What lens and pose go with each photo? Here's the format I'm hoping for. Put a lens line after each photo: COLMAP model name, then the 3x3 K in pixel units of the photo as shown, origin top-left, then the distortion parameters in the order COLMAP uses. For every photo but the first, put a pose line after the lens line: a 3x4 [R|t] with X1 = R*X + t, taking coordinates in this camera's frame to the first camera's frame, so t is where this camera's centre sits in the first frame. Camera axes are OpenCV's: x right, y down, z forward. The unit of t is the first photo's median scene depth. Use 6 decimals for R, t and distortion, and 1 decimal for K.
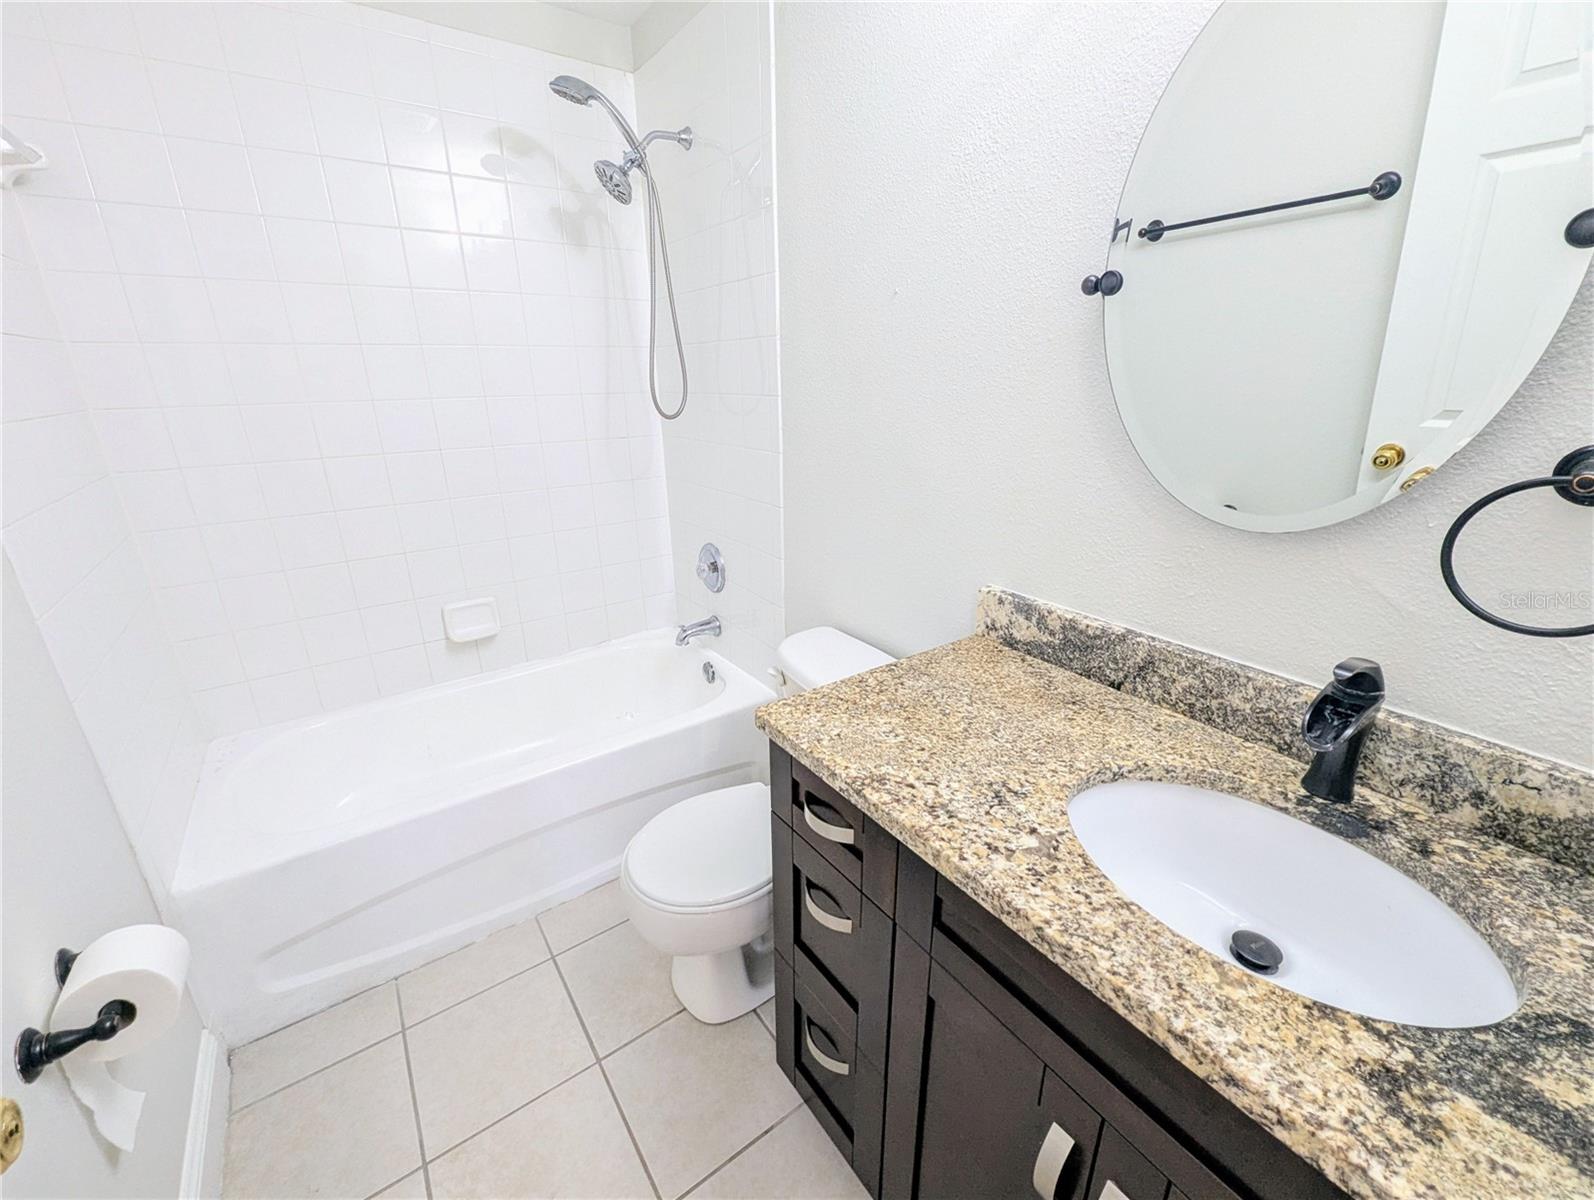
lens RADIAL K [[663.6, 0, 801.2], [0, 663.6, 600.4], [0, 0, 1]] dist [-0.000272, -0.000510]
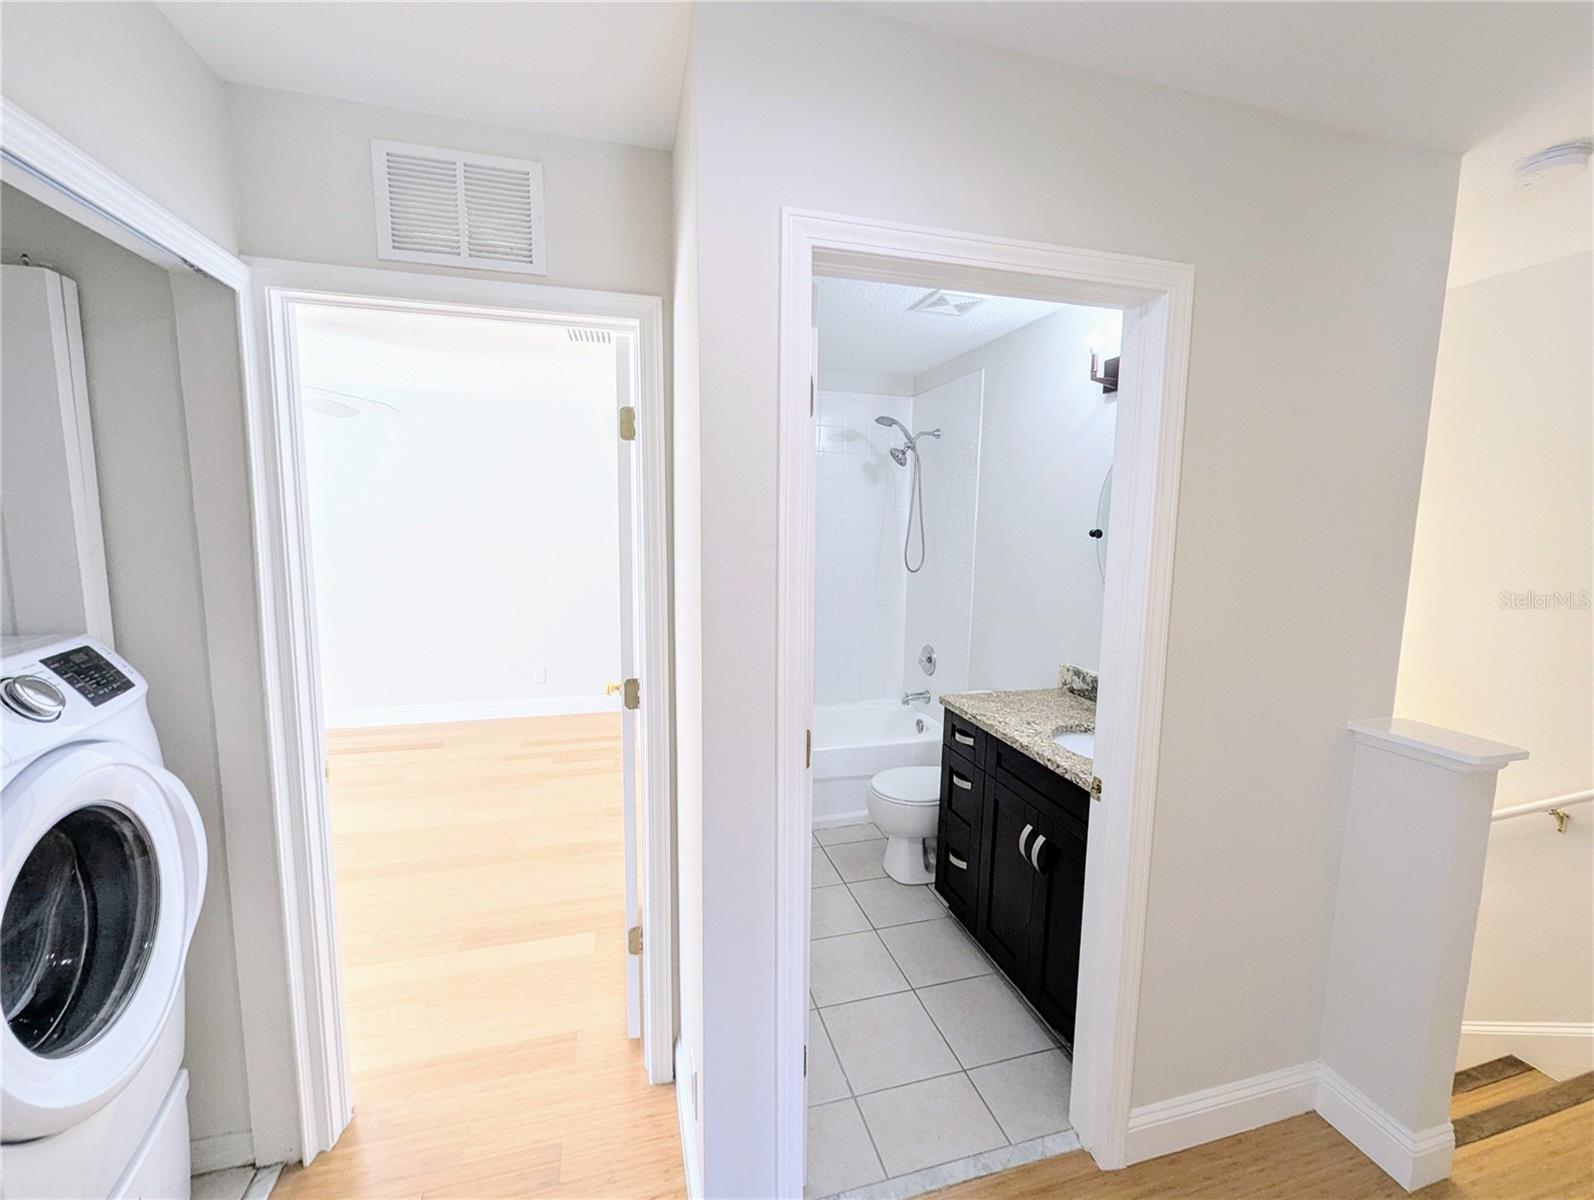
lens RADIAL K [[663.6, 0, 801.2], [0, 663.6, 600.4], [0, 0, 1]] dist [-0.000272, -0.000510]
pose [[0.940806, 0.068994, -0.331848, 0.205070], [-0.138503, 0.971847, -0.190607, 0.317232], [0.309355, 0.225286, 0.923875, -1.272312]]
